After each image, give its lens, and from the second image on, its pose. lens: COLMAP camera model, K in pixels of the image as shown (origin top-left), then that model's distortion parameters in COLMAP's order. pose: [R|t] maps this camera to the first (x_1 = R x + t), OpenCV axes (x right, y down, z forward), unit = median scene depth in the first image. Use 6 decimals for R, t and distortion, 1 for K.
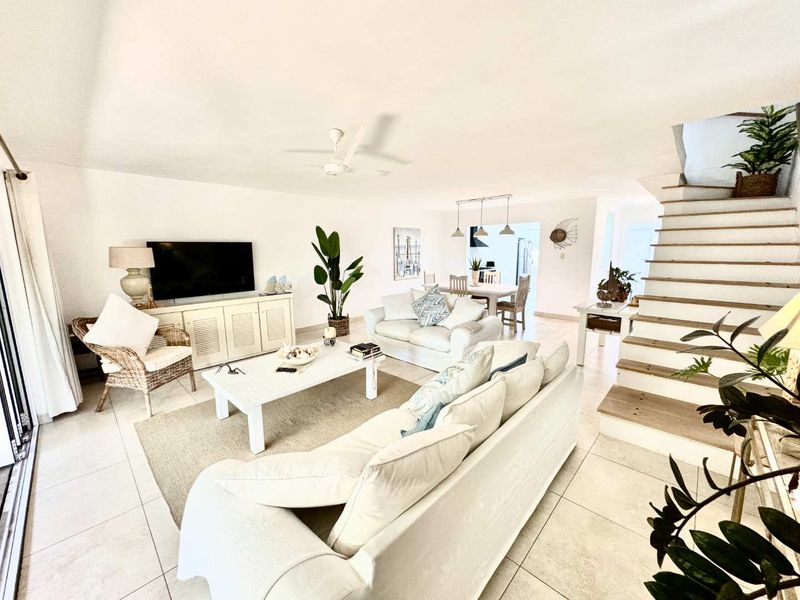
lens RADIAL K [[317.3, 0, 400.3], [0, 317.3, 295.2], [0, 0, 1]] dist [-0.002927, 0.000117]
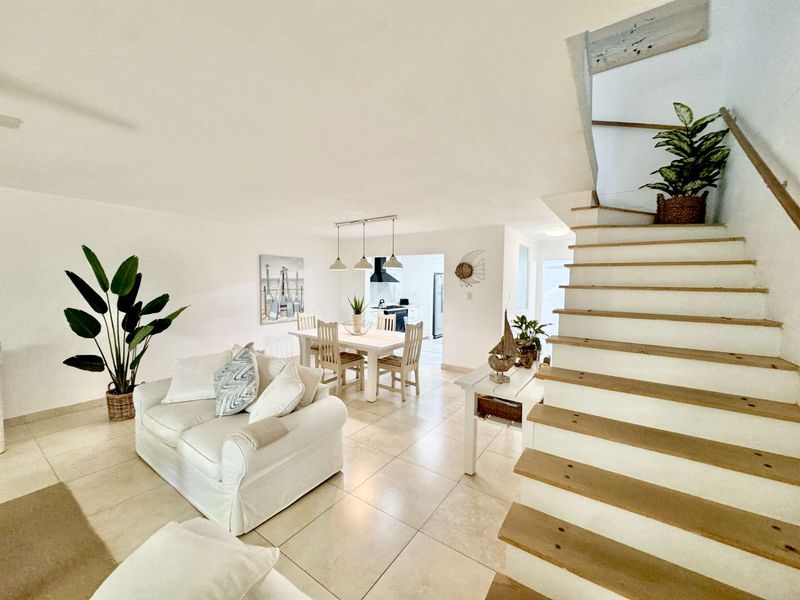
lens RADIAL K [[317.3, 0, 400.7], [0, 317.3, 295.1], [0, 0, 1]] dist [-0.002927, 0.000117]
pose [[0.986907, 0.012706, 0.160791, 0.279418], [0.003742, 0.994821, -0.101577, -0.058544], [-0.161249, 0.100849, 0.981748, 0.315467]]
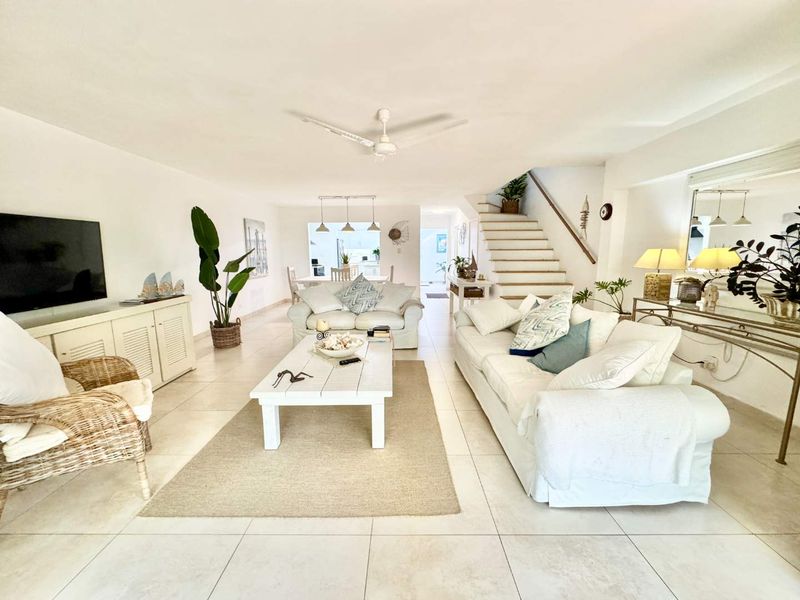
lens RADIAL K [[317.3, 0, 398.8], [0, 317.3, 298.9], [0, 0, 1]] dist [-0.002927, 0.000117]
pose [[0.727930, -0.099163, 0.678442, -0.471782], [0.098964, 0.994321, 0.039149, 0.020537], [-0.678471, 0.038644, 0.733610, 0.129655]]
